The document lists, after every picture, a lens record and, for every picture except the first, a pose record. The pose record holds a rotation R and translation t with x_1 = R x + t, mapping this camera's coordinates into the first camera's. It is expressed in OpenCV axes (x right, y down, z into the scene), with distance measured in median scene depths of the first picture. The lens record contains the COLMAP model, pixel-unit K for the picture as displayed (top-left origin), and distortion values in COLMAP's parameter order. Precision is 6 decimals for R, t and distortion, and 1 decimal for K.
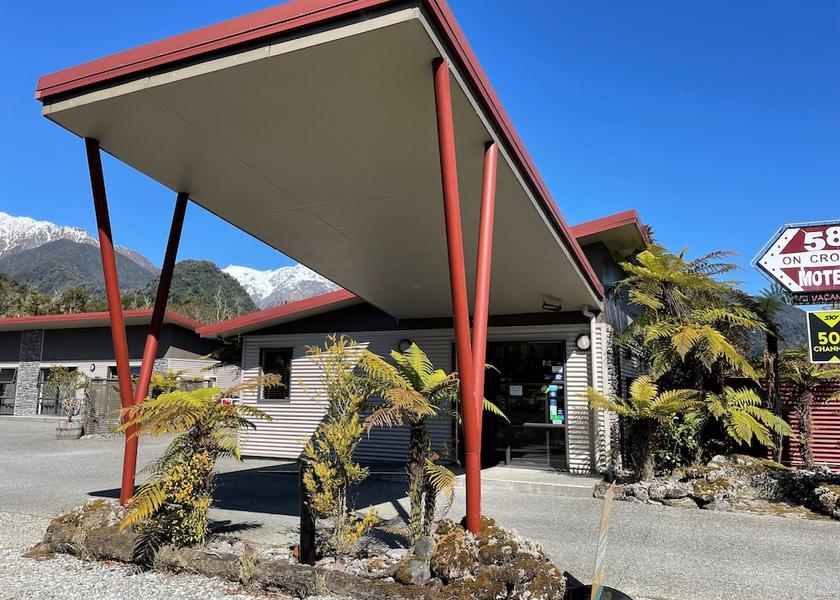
lens RADIAL K [[635.4, 0, 420.0], [0, 635.4, 300.0], [0, 0, 1]] dist [0.028195, -0.006120]
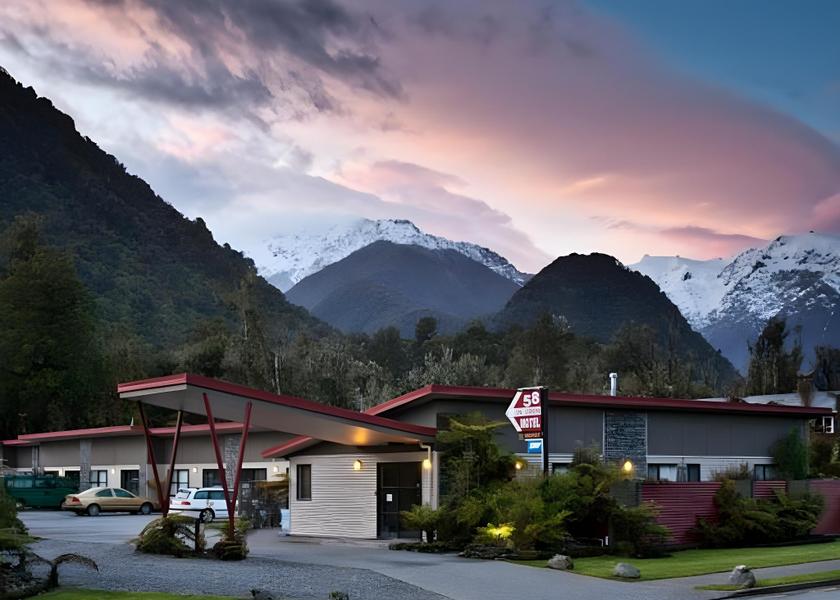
lens RADIAL K [[1212.0, 0, 420.0], [0, 1212.0, 300.0], [0, 0, 1]] dist [-0.178358, -0.017147]
pose [[0.883914, -0.079347, -0.460868, 1.794645], [0.074092, 0.996814, -0.029518, -0.273382], [0.461742, -0.008055, 0.886978, -1.842258]]
